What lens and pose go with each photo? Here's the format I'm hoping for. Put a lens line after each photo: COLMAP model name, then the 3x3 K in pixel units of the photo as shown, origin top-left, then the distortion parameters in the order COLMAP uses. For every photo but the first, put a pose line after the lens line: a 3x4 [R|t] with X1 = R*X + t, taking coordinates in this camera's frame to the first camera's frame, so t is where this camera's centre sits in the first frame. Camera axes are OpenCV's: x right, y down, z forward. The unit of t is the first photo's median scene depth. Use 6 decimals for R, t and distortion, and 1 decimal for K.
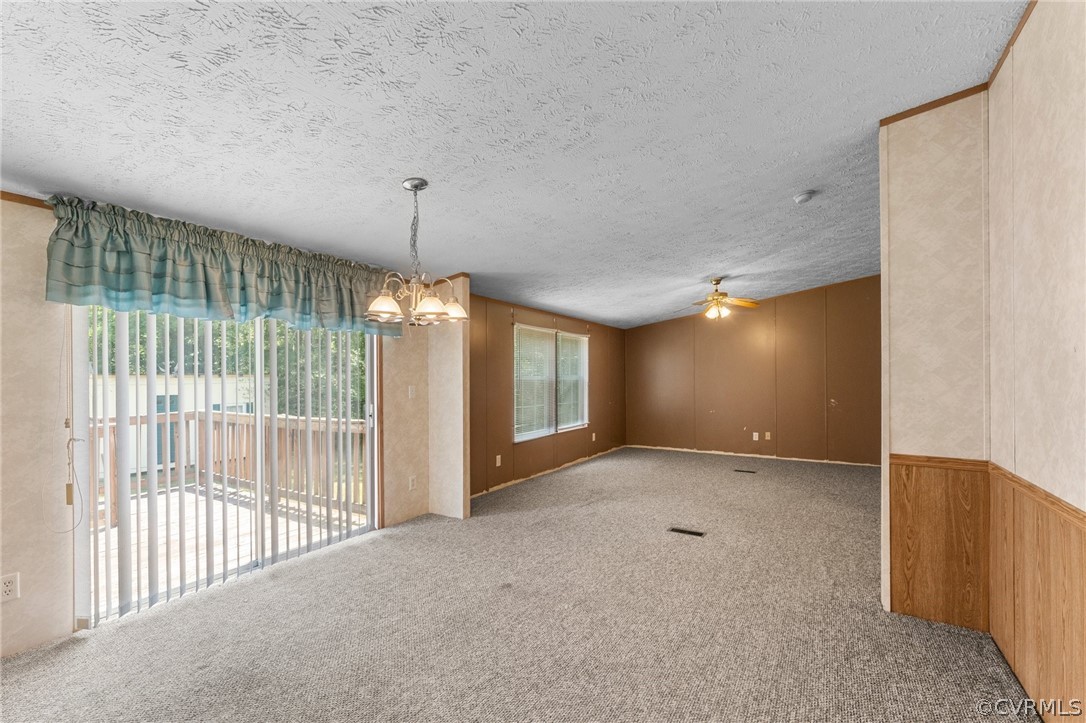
lens RADIAL K [[463.5, 0, 544.3], [0, 463.5, 376.9], [0, 0, 1]] dist [-0.005416, 0.001574]
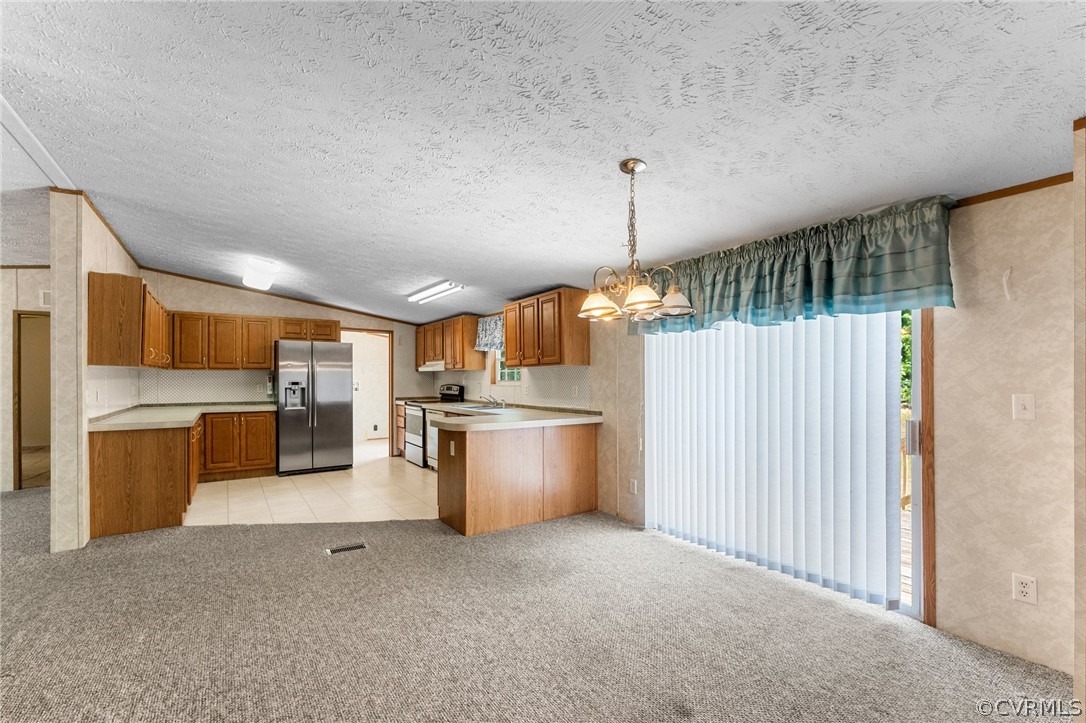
lens RADIAL K [[463.5, 0, 537.3], [0, 463.5, 378.2], [0, 0, 1]] dist [-0.005416, 0.001574]
pose [[-0.408074, 0.007930, -0.912914, 0.289582], [0.005668, 0.999965, 0.006153, -0.003001], [0.912931, -0.002664, -0.408104, 0.548448]]
